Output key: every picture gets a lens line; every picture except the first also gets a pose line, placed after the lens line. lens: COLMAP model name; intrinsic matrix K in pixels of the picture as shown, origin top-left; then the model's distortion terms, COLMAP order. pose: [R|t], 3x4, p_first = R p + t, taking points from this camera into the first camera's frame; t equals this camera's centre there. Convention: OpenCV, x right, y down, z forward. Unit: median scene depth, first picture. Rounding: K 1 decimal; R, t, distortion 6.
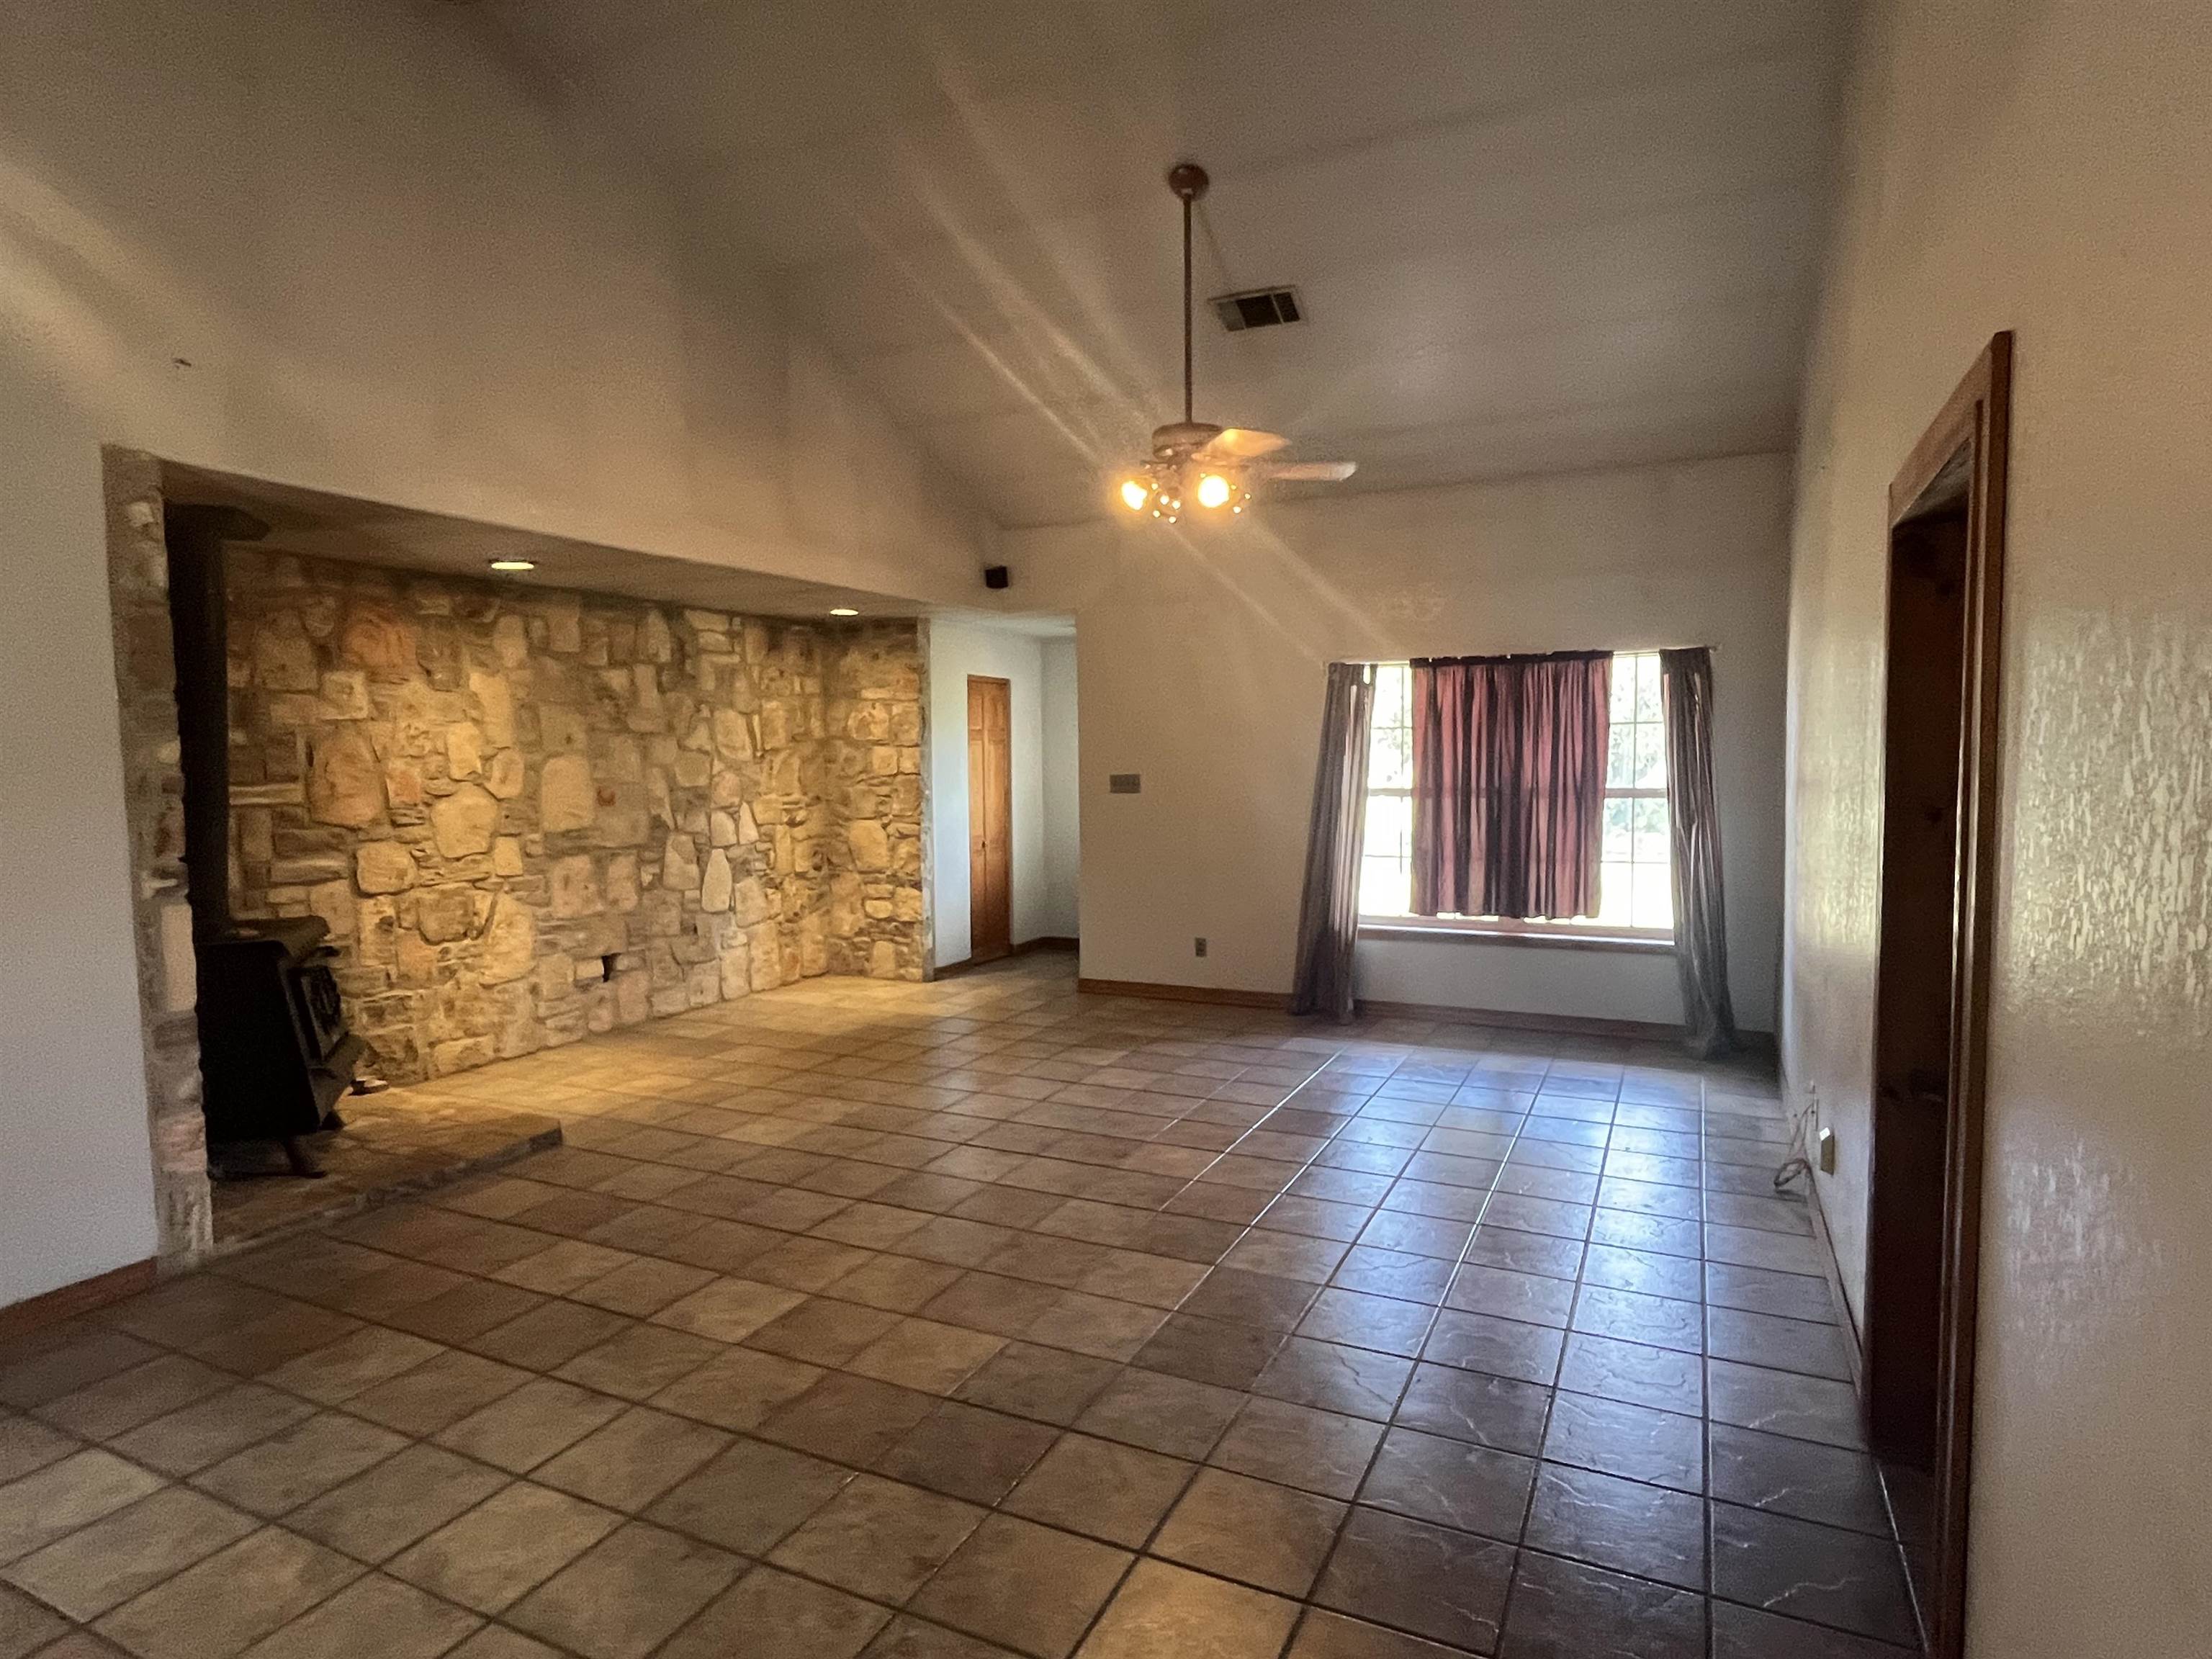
lens RADIAL K [[1214.9, 0, 1108.1], [0, 1214.9, 829.9], [0, 0, 1]] dist [0.001518, 0.000174]
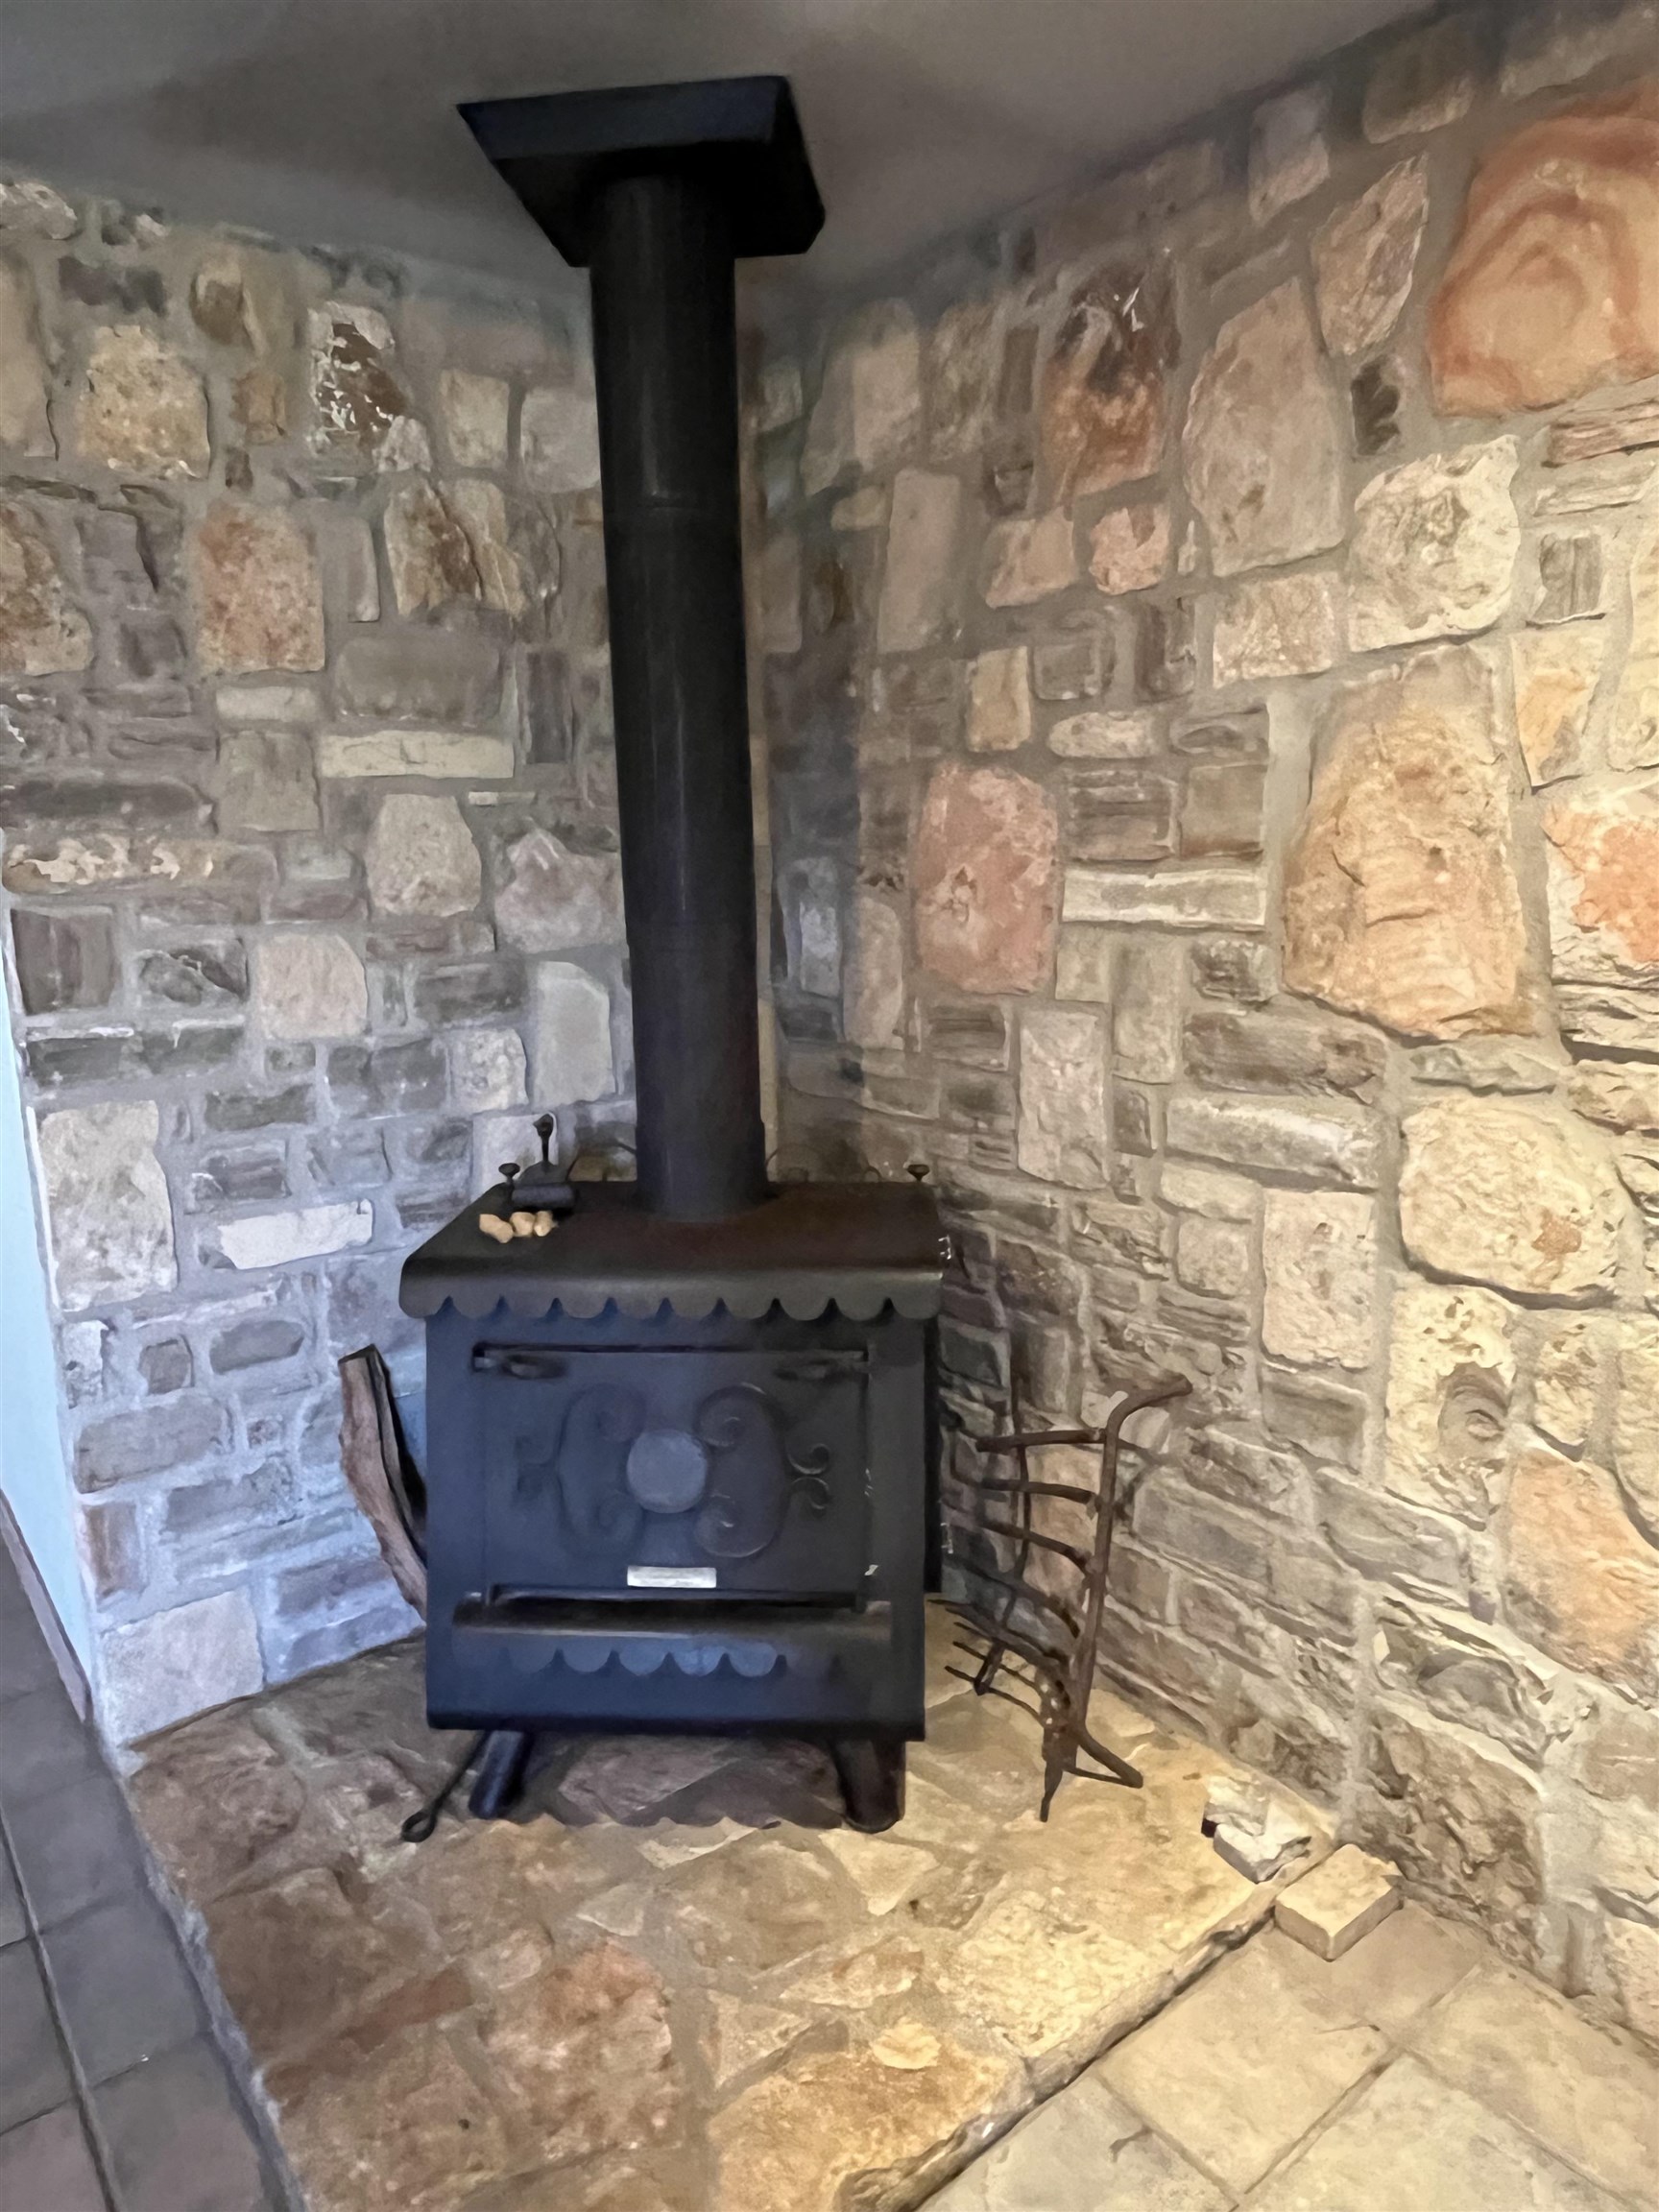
lens RADIAL K [[1383.7, 0, 828.5], [0, 1383.7, 1108.3], [0, 0, 1]] dist [-0.000570, -0.000373]
pose [[-0.442352, 0.179735, -0.878647, -0.271732], [-0.043395, 0.974275, 0.221143, -0.050777], [0.895791, 0.135952, -0.423173, 1.026530]]
